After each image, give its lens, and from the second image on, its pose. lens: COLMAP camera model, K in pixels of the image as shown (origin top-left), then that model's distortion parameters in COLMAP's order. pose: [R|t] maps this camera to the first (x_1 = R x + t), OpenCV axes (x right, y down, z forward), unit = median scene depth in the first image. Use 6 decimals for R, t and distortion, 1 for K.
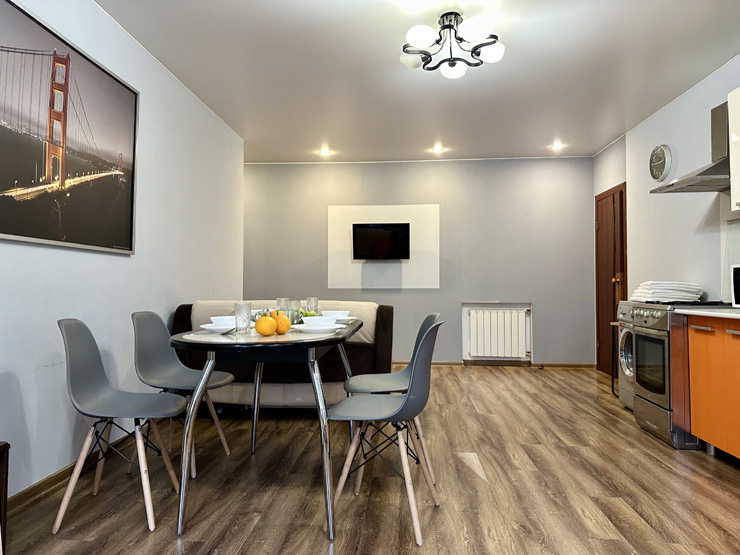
lens RADIAL K [[514.7, 0, 366.8], [0, 514.7, 275.1], [0, 0, 1]] dist [0.033046, -0.050057]
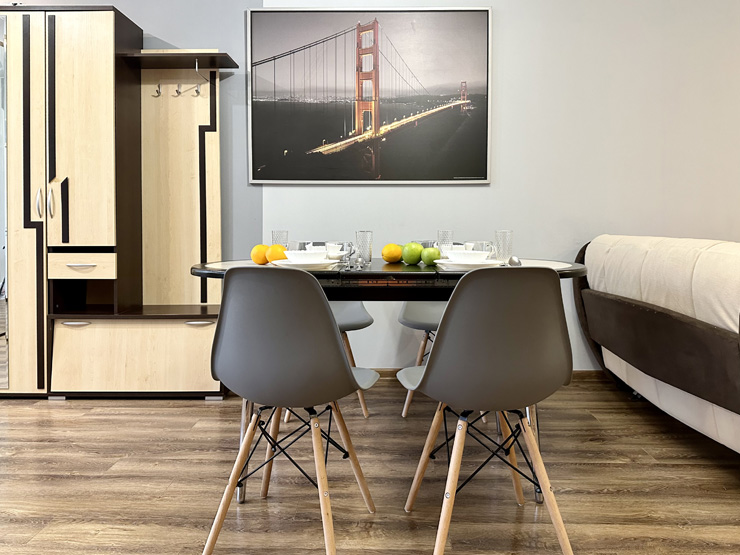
lens RADIAL K [[530.5, 0, 365.8], [0, 530.5, 242.0], [0, 0, 1]] dist [0.039351, -0.054022]
pose [[0.051467, 0.024675, -0.998370, 0.640757], [0.022648, 0.999409, 0.025868, 0.045808], [0.998418, -0.023943, 0.050877, 0.912855]]
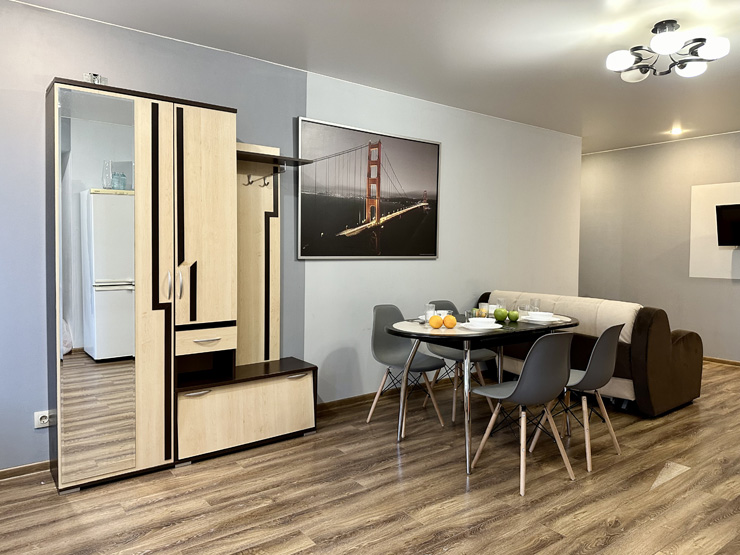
lens RADIAL K [[514.7, 0, 366.8], [0, 514.7, 275.1], [0, 0, 1]] dist [0.033046, -0.050057]
pose [[0.651104, 0.038697, -0.758001, 0.641366], [0.013024, 0.997983, 0.062135, -0.107715], [0.758876, -0.050329, 0.649287, -0.100855]]
